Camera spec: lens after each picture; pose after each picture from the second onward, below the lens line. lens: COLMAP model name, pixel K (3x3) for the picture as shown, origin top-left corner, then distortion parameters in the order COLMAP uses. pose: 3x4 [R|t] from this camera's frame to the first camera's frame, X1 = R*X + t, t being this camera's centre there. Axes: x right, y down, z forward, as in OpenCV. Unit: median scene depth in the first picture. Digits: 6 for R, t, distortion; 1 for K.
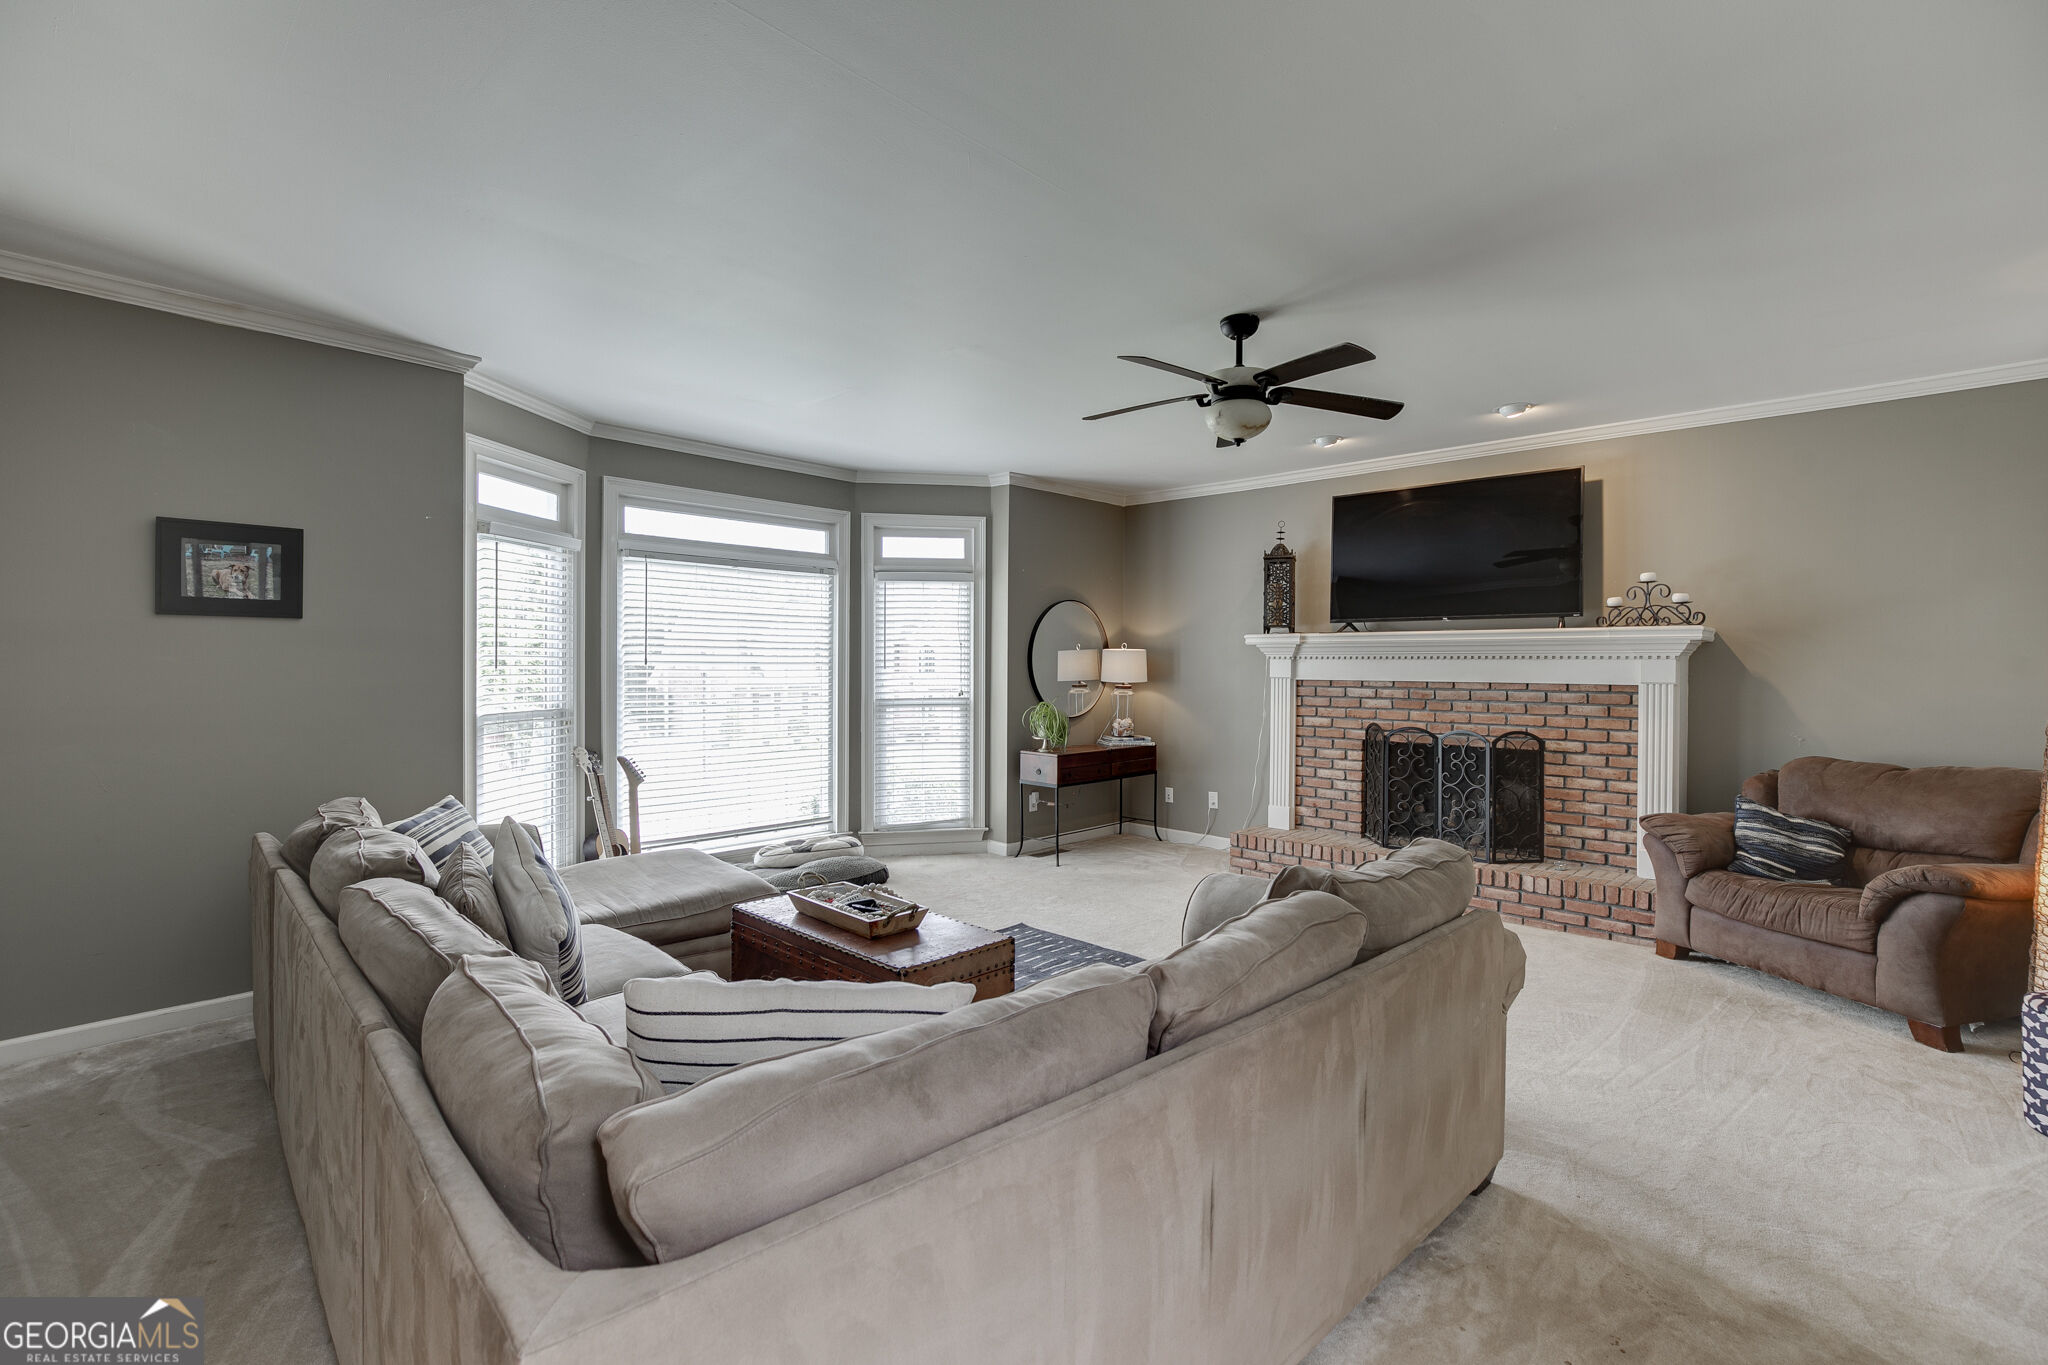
lens RADIAL K [[938.3, 0, 1020.3], [0, 938.3, 673.4], [0, 0, 1]] dist [-0.001853, 0.006980]
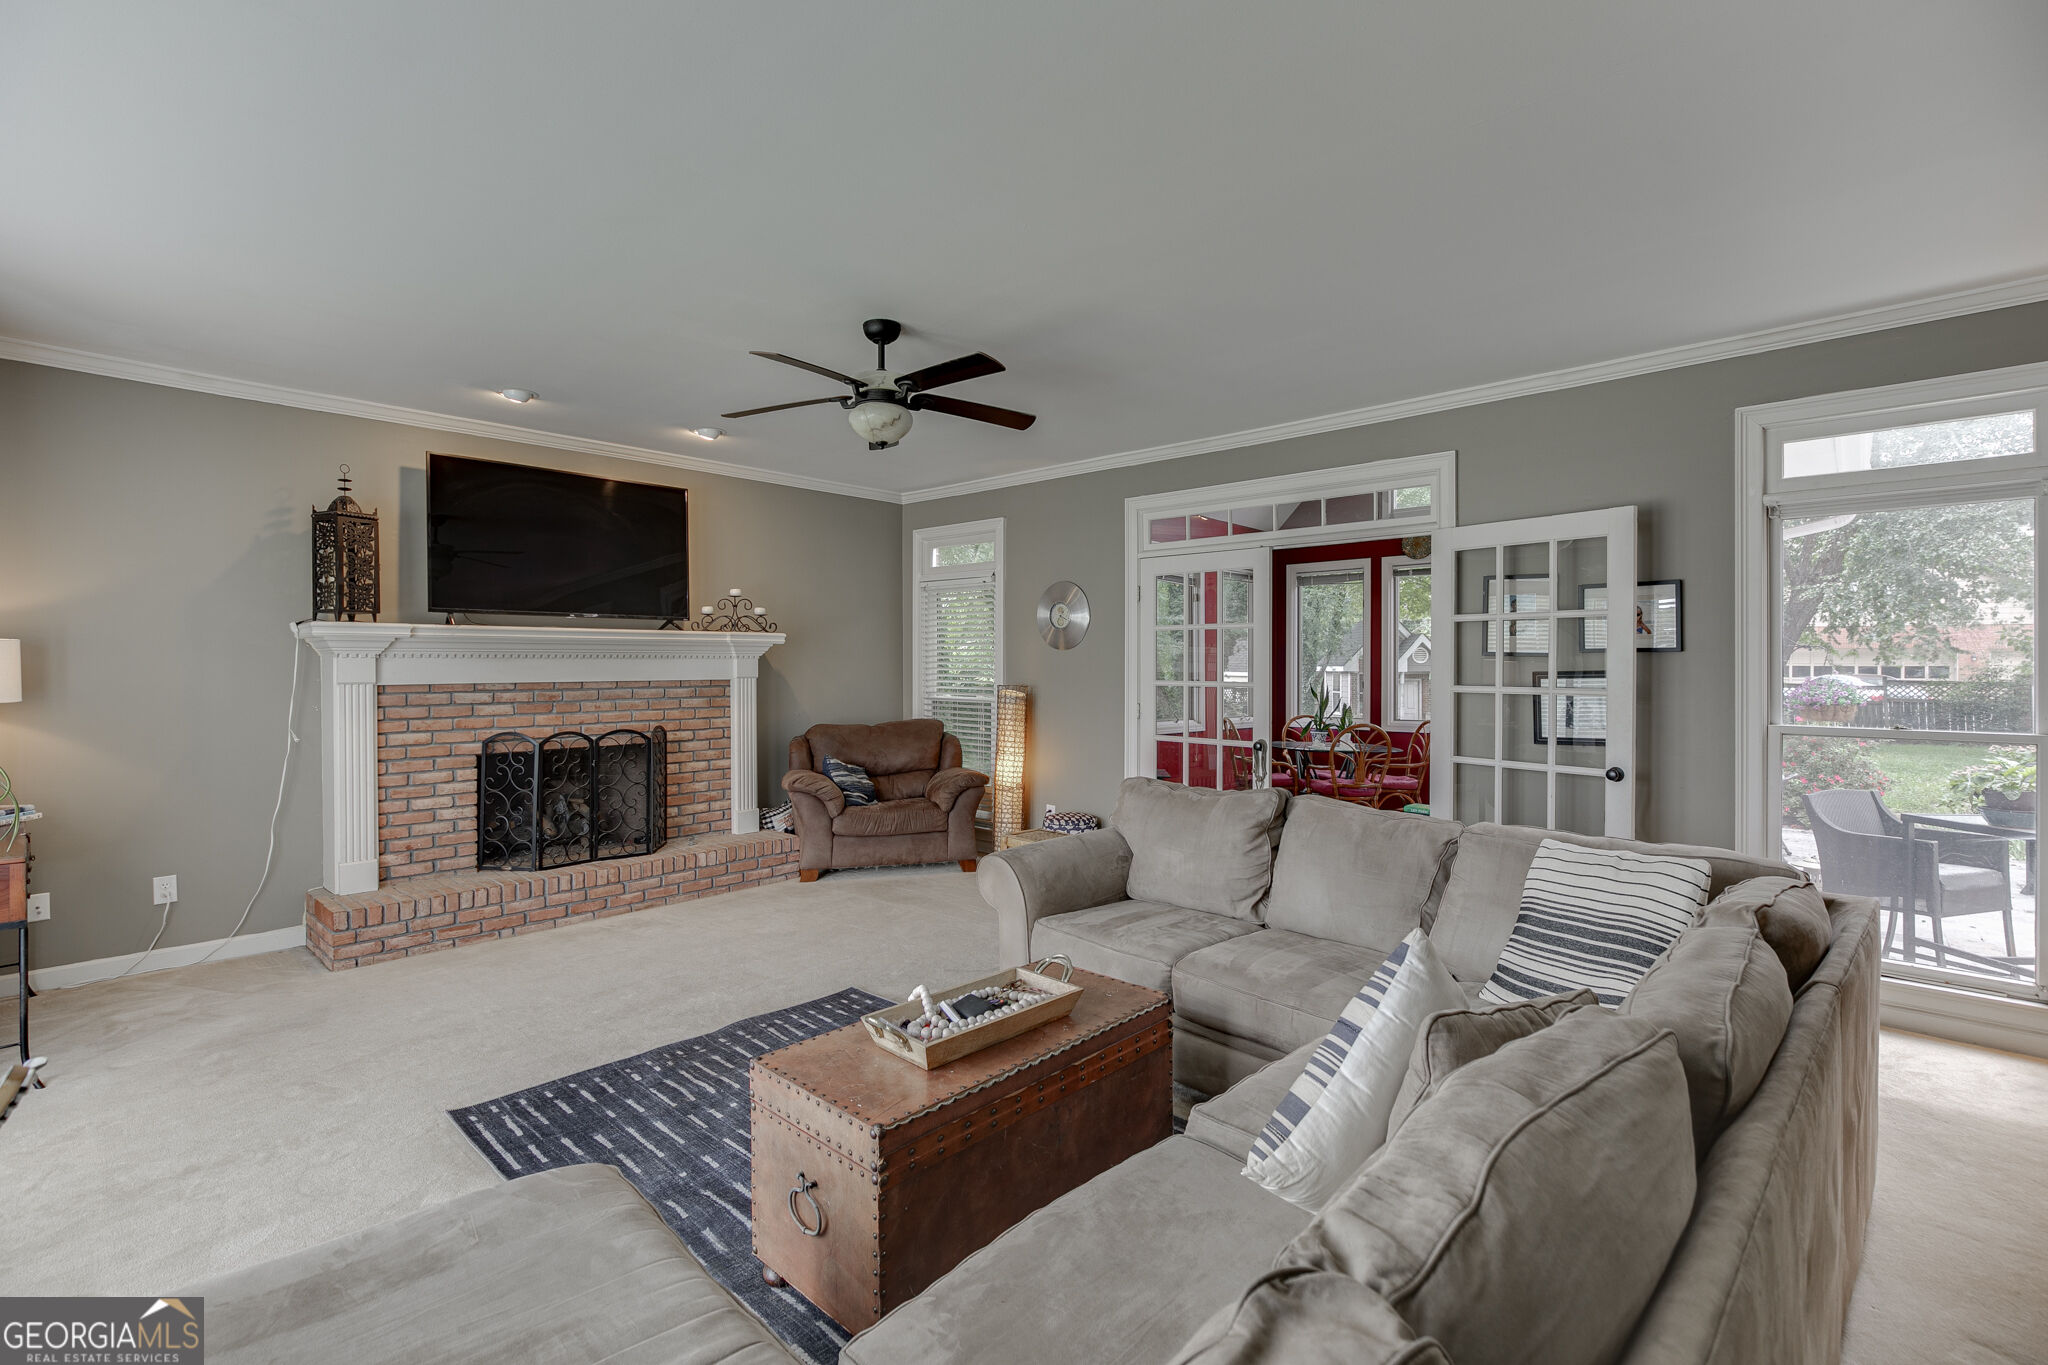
lens RADIAL K [[938.3, 0, 1006.1], [0, 938.3, 653.4], [0, 0, 1]] dist [-0.001853, 0.006980]
pose [[-0.003648, 0.006821, 0.999970, -0.501281], [0.015524, 0.999857, -0.006763, -0.006674], [-0.999873, 0.015499, -0.003753, 0.559443]]
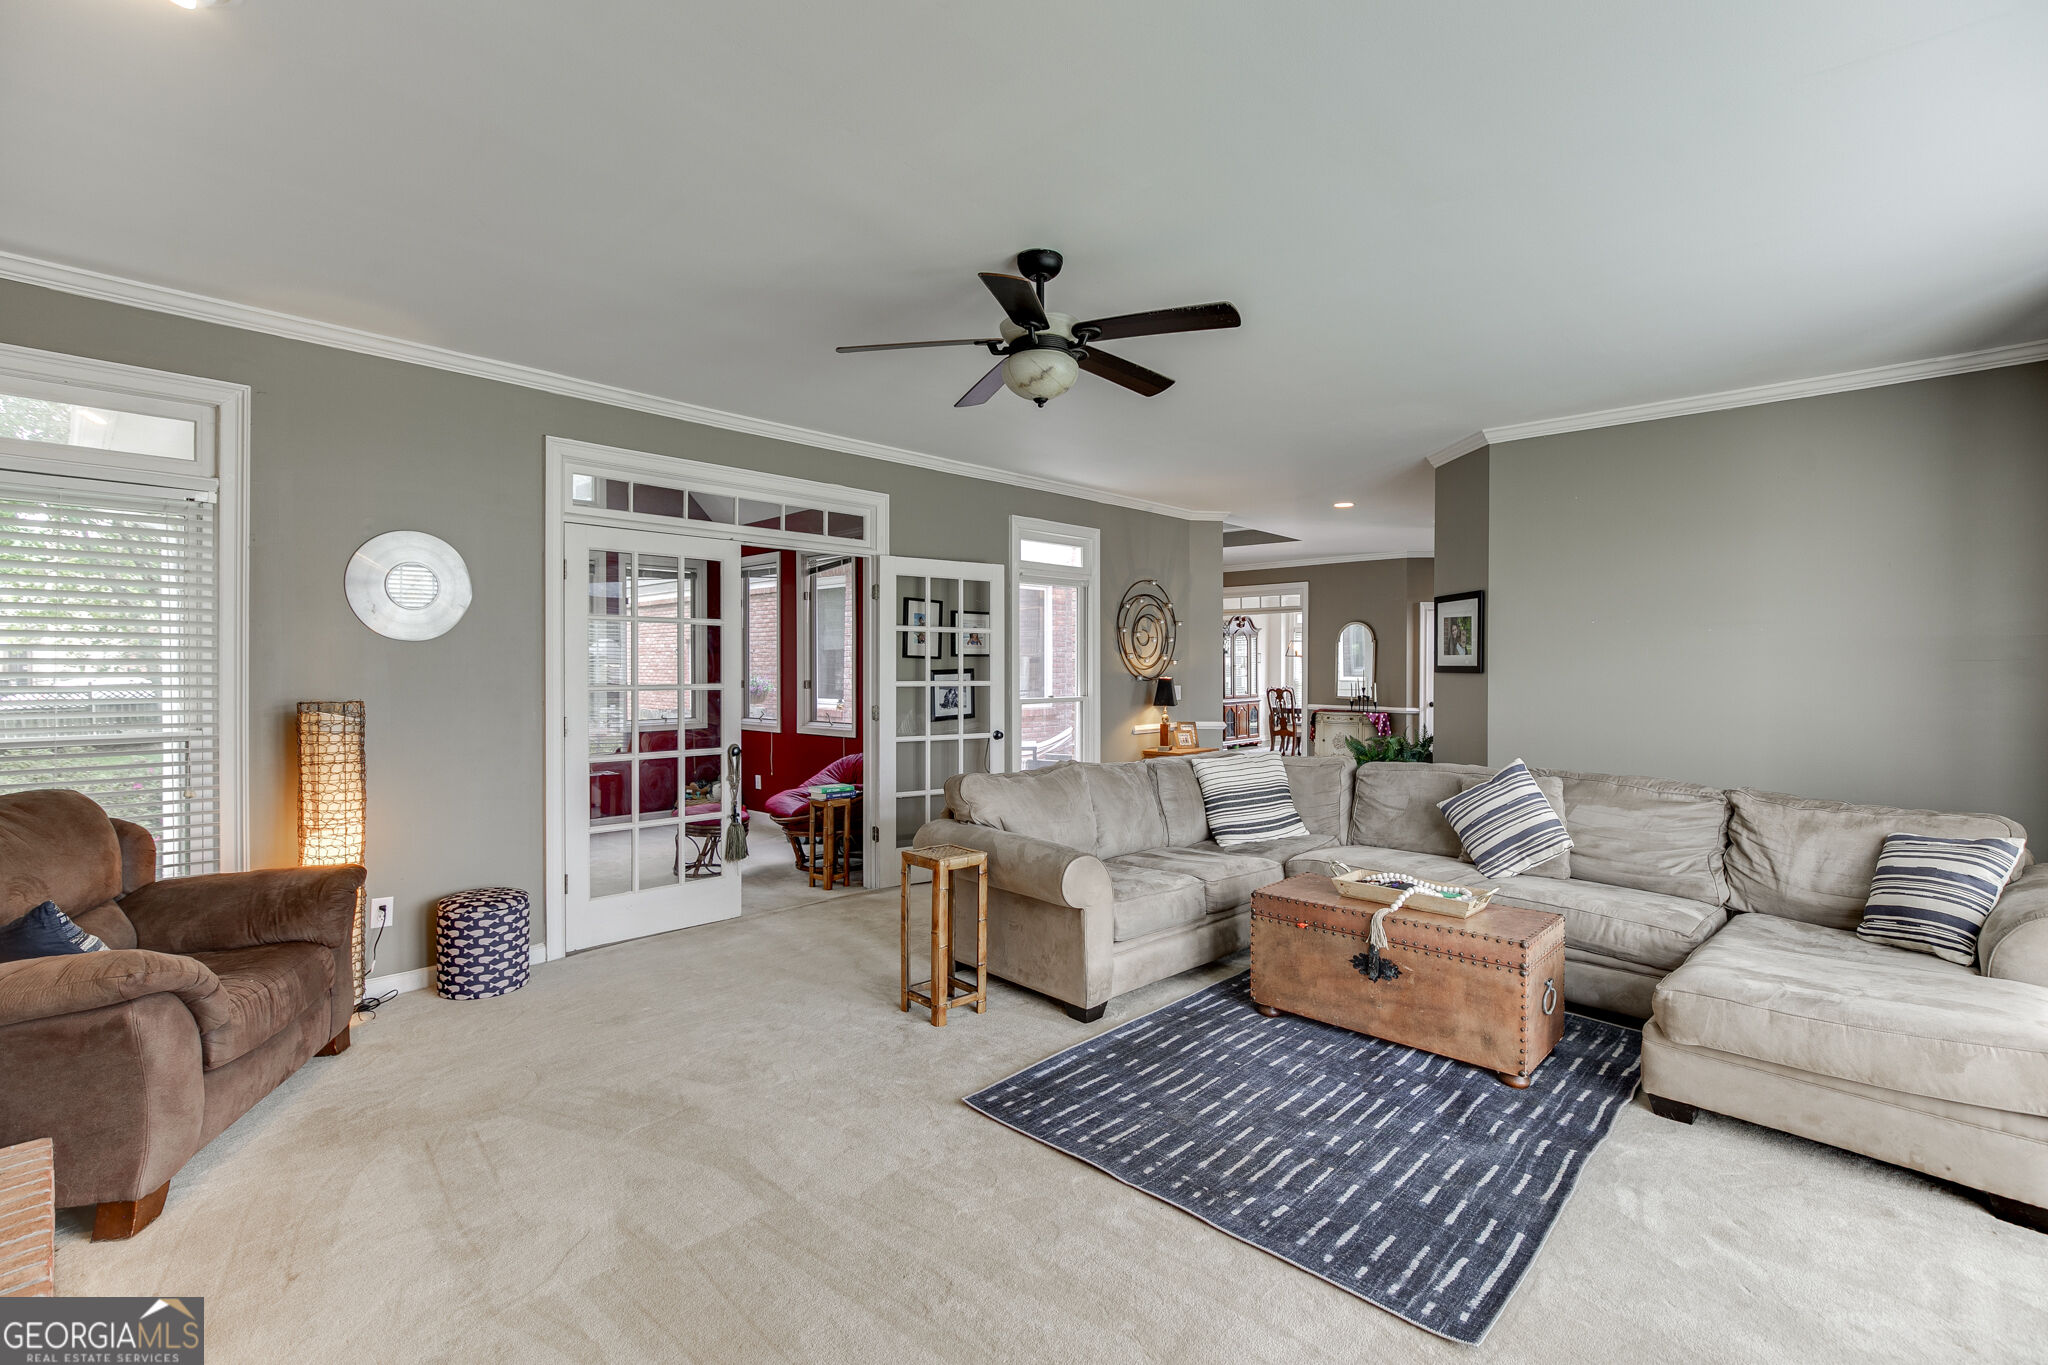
lens RADIAL K [[938.3, 0, 1024.7], [0, 938.3, 681.2], [0, 0, 1]] dist [-0.001853, 0.006980]
pose [[-0.999688, -0.004703, -0.024549, 0.168530], [-0.005551, 0.999386, 0.034593, -0.014630], [0.024371, 0.034718, -0.999100, 1.176620]]
